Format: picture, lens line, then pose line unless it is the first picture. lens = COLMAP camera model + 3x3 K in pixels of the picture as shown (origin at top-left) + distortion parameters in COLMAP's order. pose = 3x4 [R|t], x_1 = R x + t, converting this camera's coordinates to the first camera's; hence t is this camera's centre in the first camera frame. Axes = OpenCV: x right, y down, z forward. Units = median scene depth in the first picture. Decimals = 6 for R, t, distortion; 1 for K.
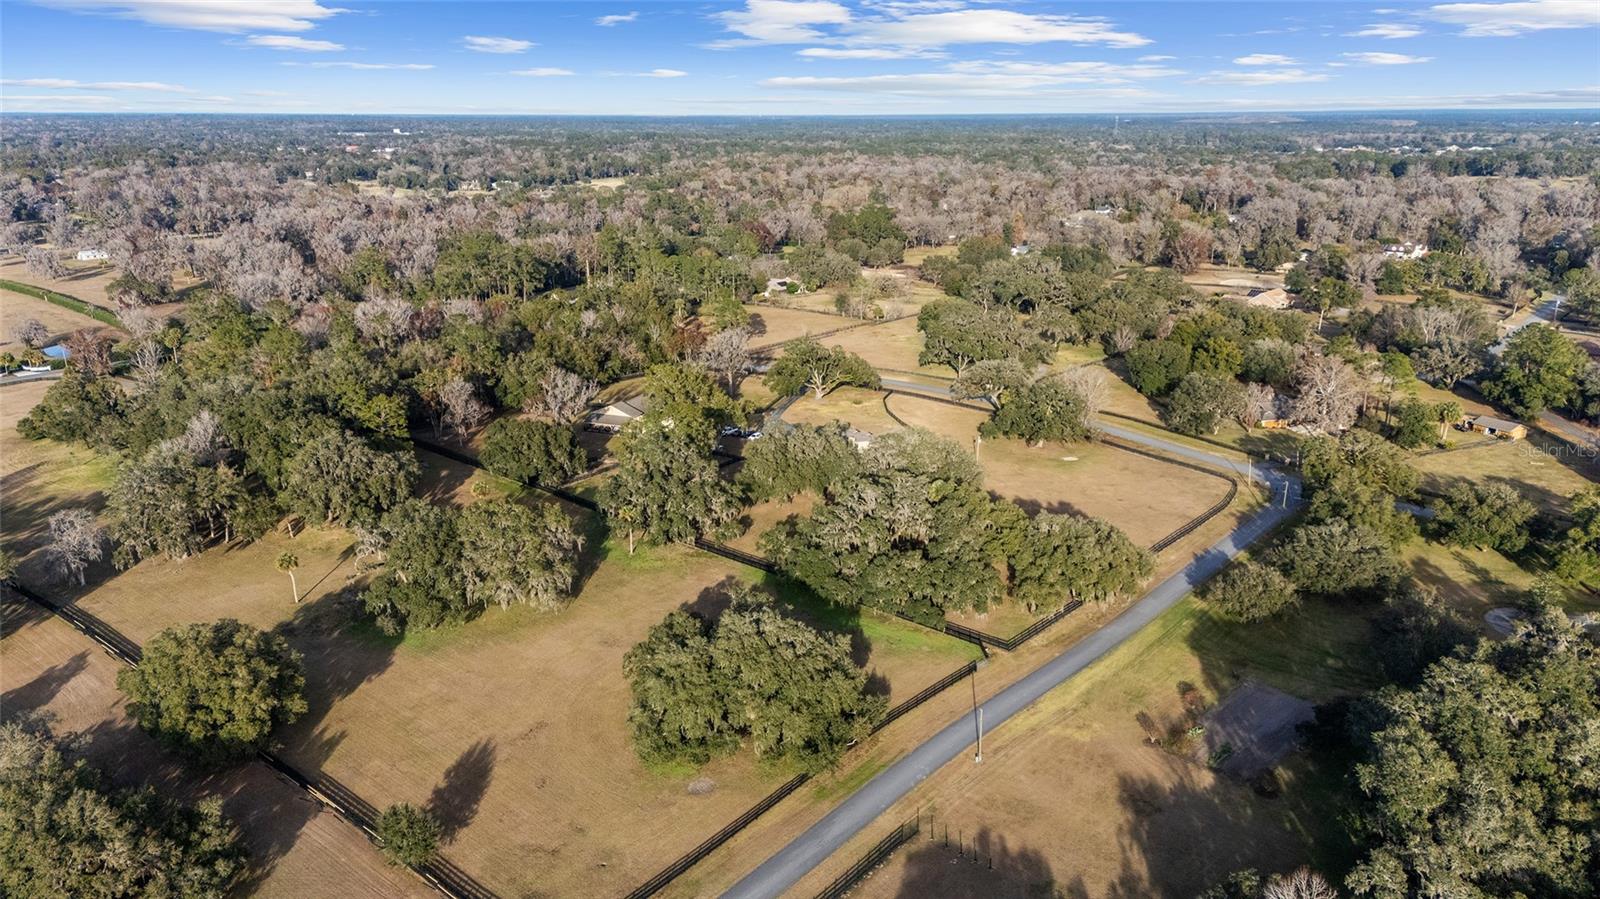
lens RADIAL K [[1214.2, 0, 800.0], [0, 1214.2, 449.5], [0, 0, 1]] dist [0.005218, 0.002549]
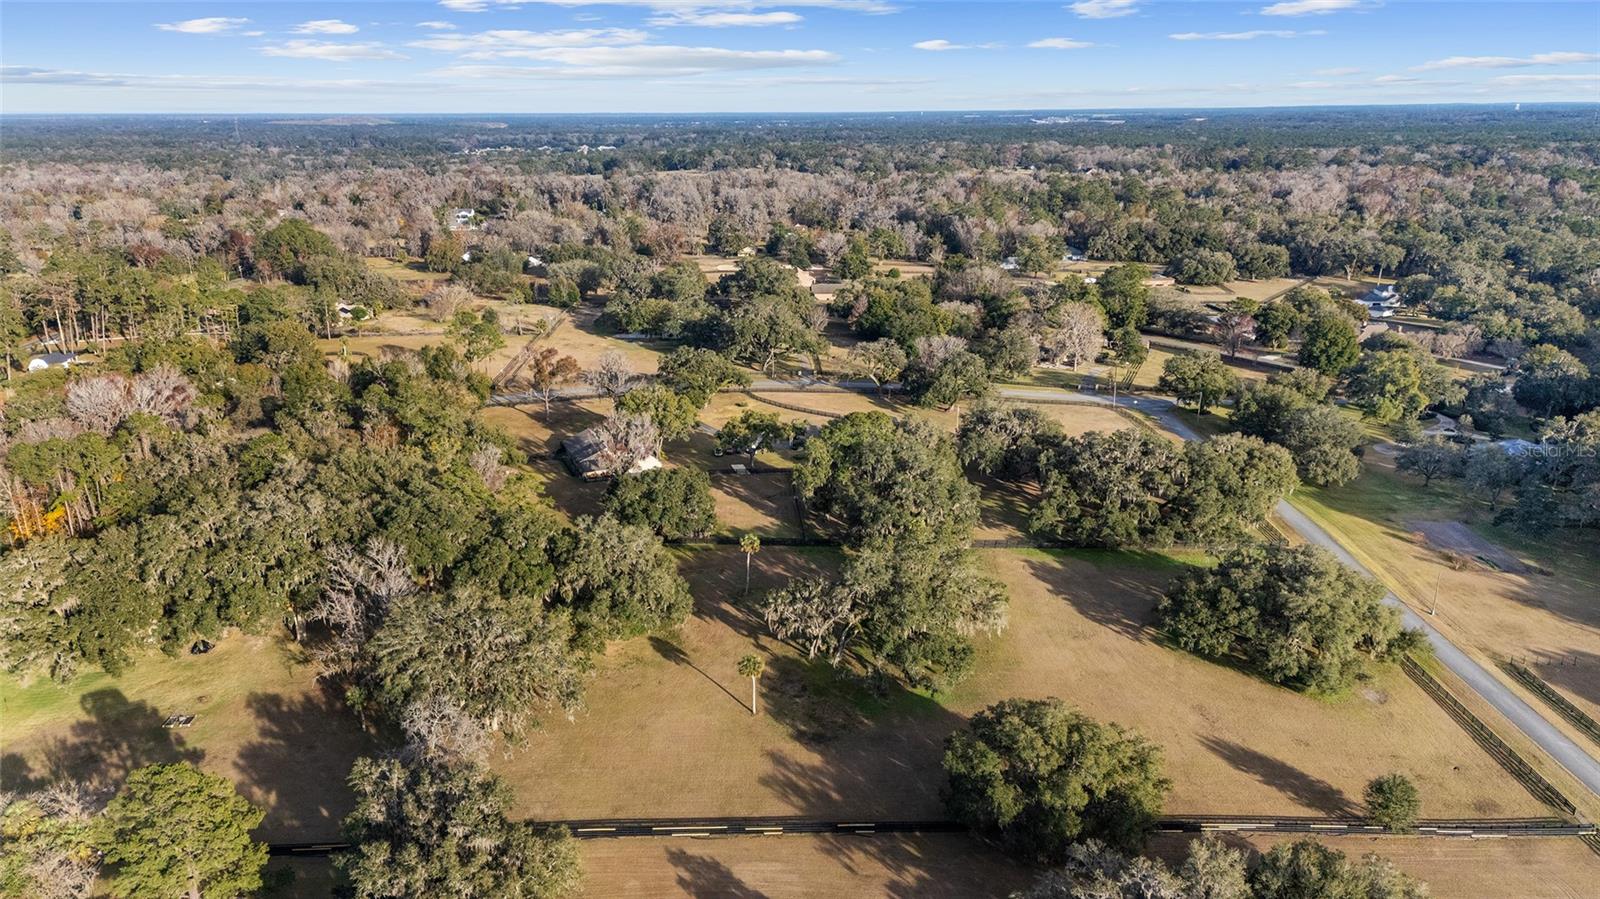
lens RADIAL K [[1214.2, 0, 800.0], [0, 1214.2, 449.5], [0, 0, 1]] dist [0.005218, 0.002549]
pose [[0.741534, -0.188333, 0.643940, -0.962553], [0.191363, 0.979295, 0.066049, -0.102897], [-0.643046, 0.074249, 0.762220, 0.382653]]
